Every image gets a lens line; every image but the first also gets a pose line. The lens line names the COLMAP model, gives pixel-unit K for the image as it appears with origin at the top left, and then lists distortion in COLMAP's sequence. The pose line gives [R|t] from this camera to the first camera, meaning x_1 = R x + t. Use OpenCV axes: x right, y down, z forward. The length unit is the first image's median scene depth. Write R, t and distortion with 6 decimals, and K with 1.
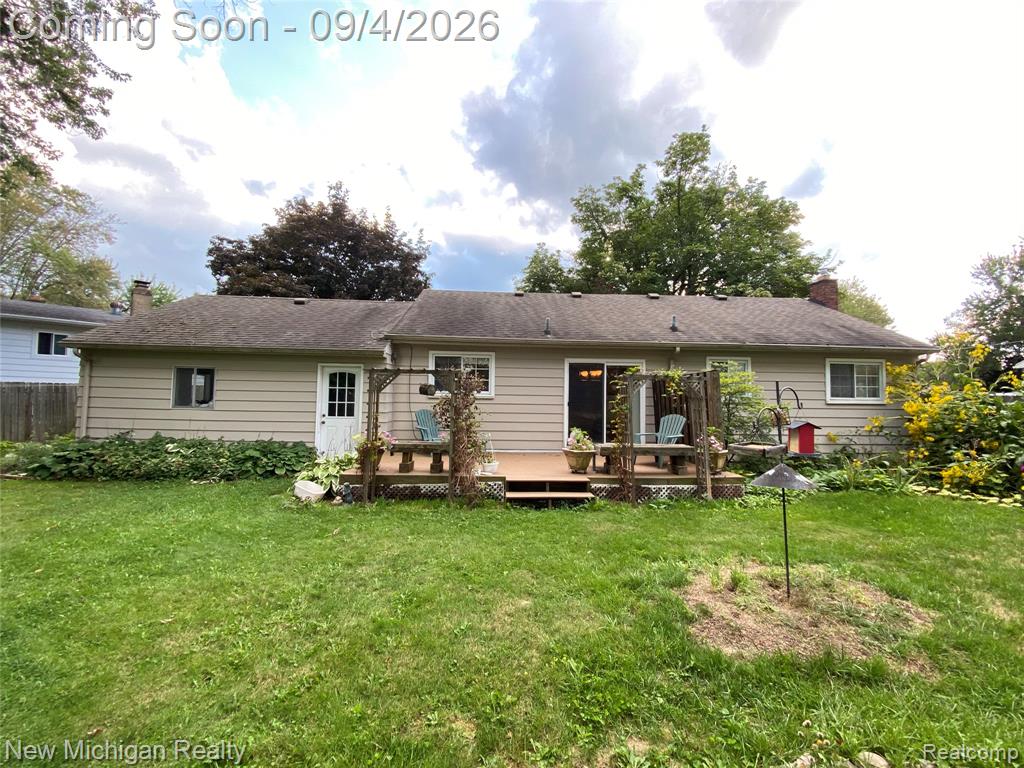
lens RADIAL K [[405.8, 0, 512.0], [0, 405.8, 384.0], [0, 0, 1]] dist [0.002459, -0.000044]
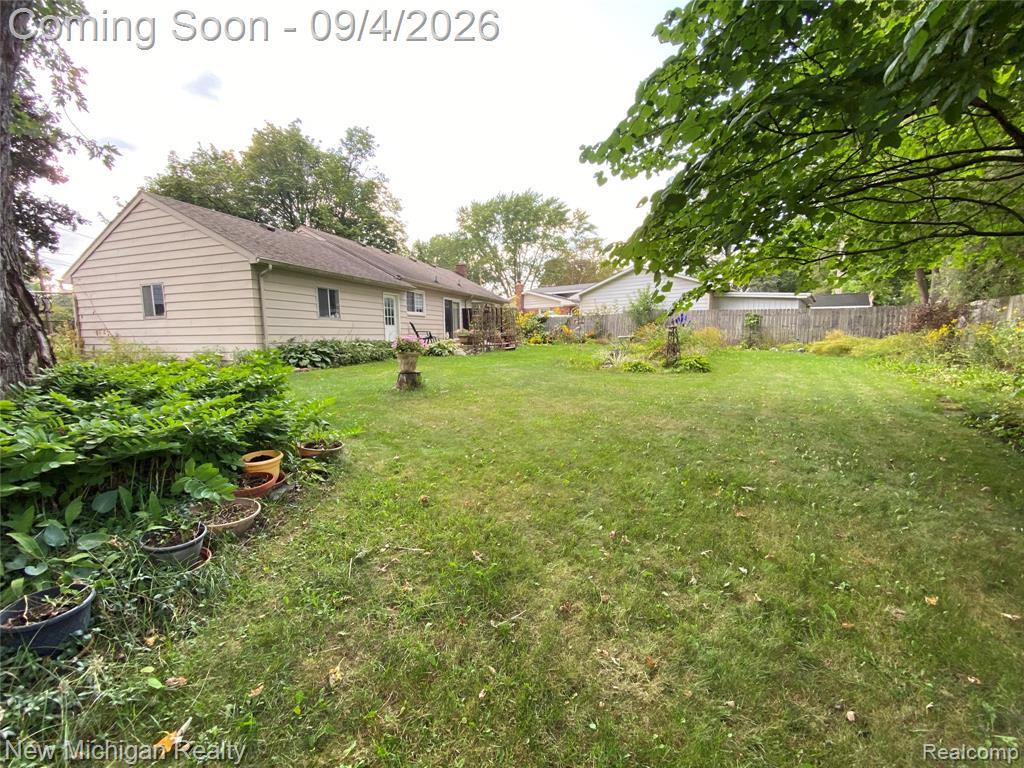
lens RADIAL K [[405.8, 0, 512.0], [0, 405.8, 384.0], [0, 0, 1]] dist [0.002459, -0.000044]
pose [[0.326847, -0.130322, 0.936049, -1.852563], [-0.042771, 0.987392, 0.152405, 0.044424], [-0.944109, -0.089849, 0.317152, -0.026175]]
